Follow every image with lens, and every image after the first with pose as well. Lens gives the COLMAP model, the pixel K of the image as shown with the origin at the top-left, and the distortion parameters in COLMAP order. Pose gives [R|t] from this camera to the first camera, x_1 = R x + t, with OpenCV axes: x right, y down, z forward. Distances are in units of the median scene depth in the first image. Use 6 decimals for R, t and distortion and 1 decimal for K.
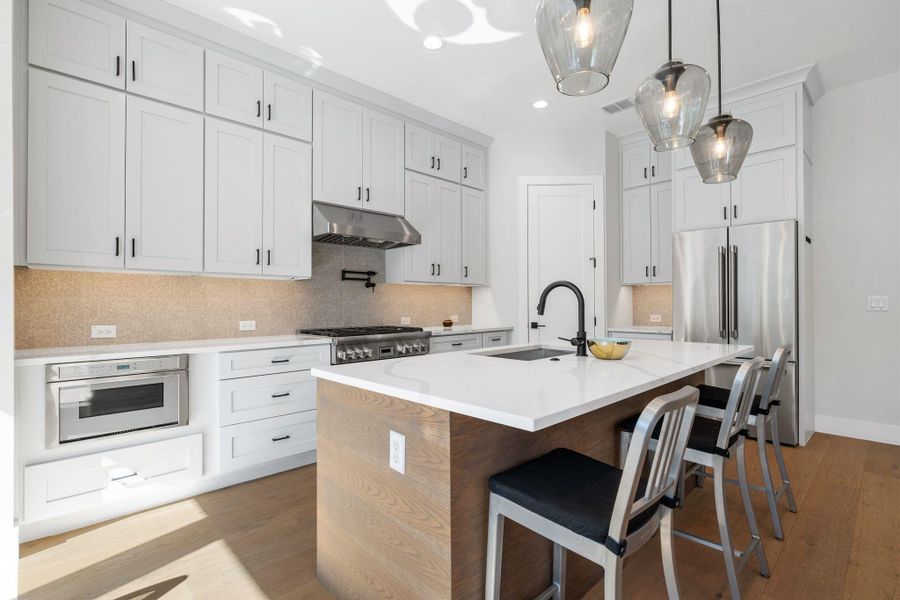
lens RADIAL K [[420.9, 0, 450.0], [0, 420.9, 300.0], [0, 0, 1]] dist [-0.001867, -0.000521]
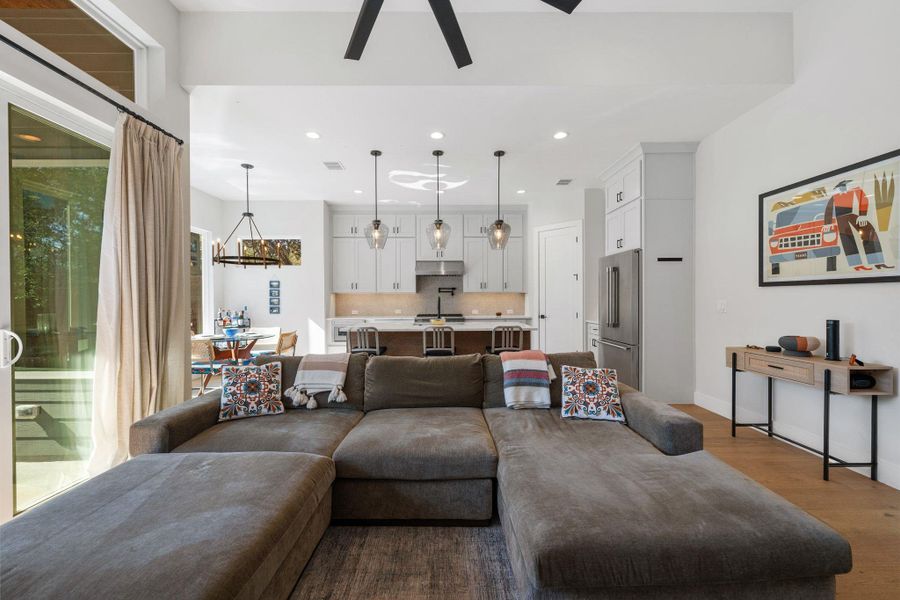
lens RADIAL K [[354.9, 0, 449.1], [0, 354.9, 300.6], [0, 0, 1]] dist [0.000250, -0.000145]
pose [[0.727452, 0.004736, -0.686142, 1.219312], [0.008801, 0.999830, 0.016232, -0.039252], [0.686102, -0.017847, 0.727286, -0.363209]]
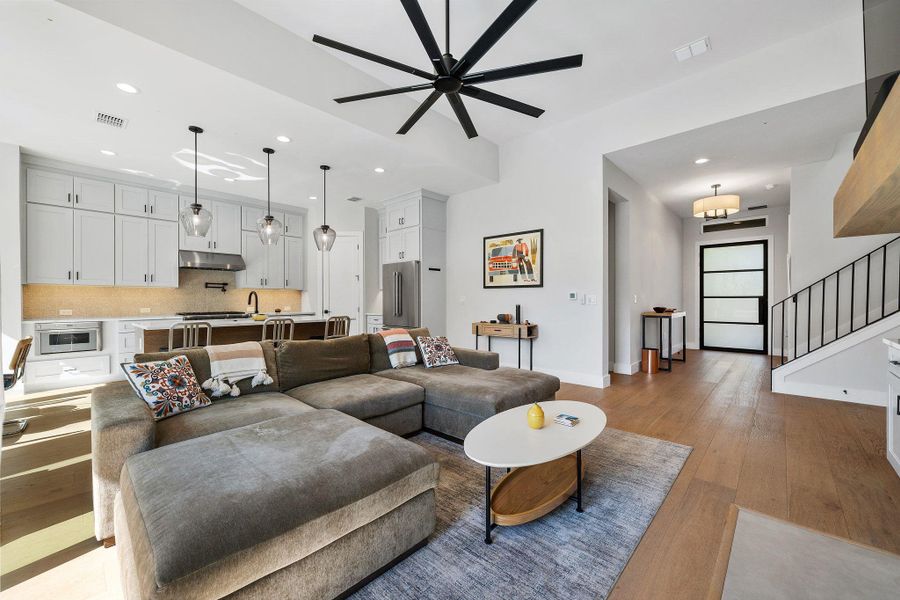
lens RADIAL K [[354.9, 0, 449.1], [0, 354.9, 300.6], [0, 0, 1]] dist [0.000250, -0.000145]
pose [[0.998436, 0.003704, 0.055781, 0.897839], [-0.004466, 0.999898, 0.013542, -0.017384], [-0.055725, -0.013770, 0.998351, -0.811555]]
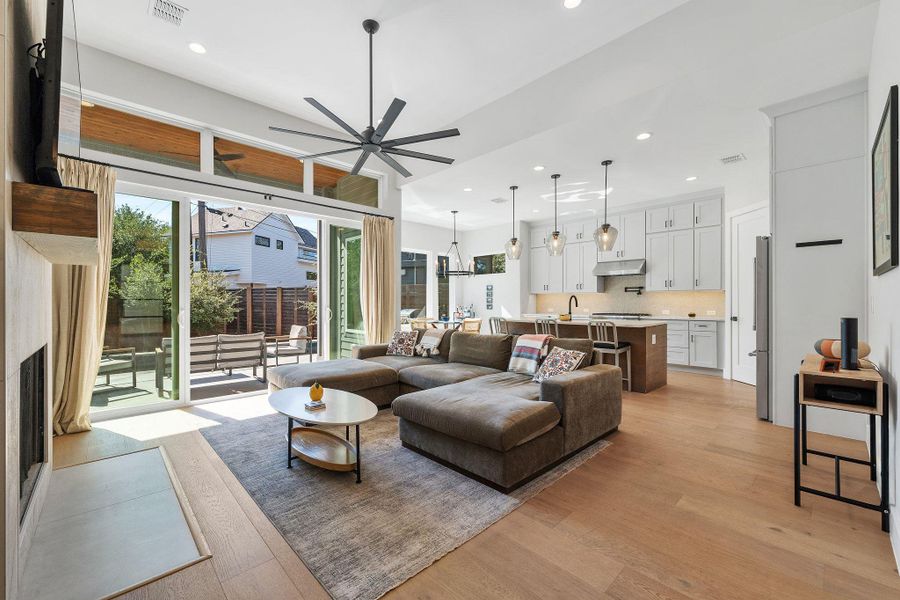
lens RADIAL K [[365.3, 0, 450.0], [0, 365.3, 300.0], [0, 0, 1]] dist [-0.000291, -0.000162]
pose [[0.004006, -0.000902, -0.999992, 1.910364], [0.011907, 0.999929, -0.000854, -0.015802], [0.999921, -0.011904, 0.004016, 0.083989]]
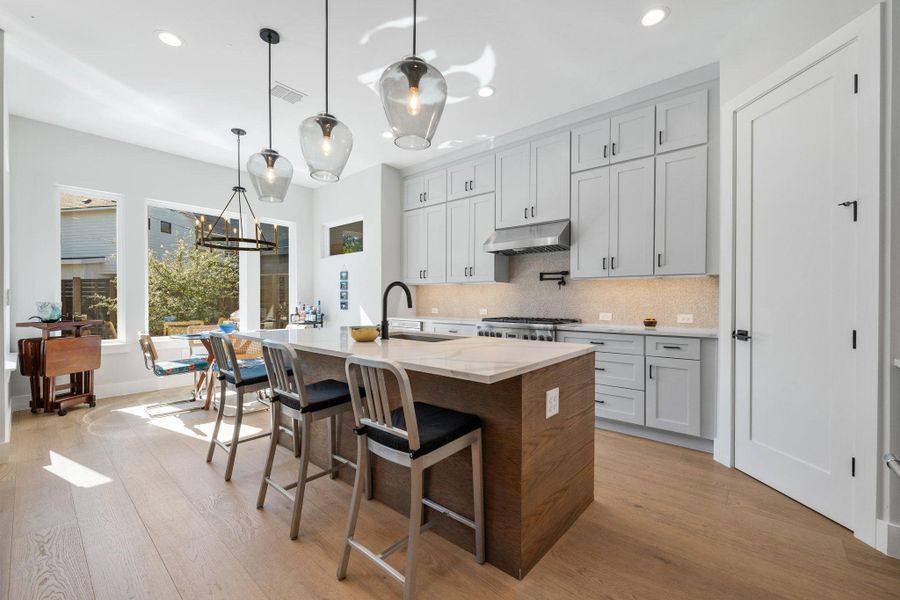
lens RADIAL K [[365.3, 0, 450.0], [0, 365.3, 300.0], [0, 0, 1]] dist [-0.000291, -0.000162]
pose [[0.099046, 0.007282, -0.995056, 0.948451], [0.008148, 0.999934, 0.008129, 0.000703], [0.995050, -0.008913, 0.098980, 0.710115]]
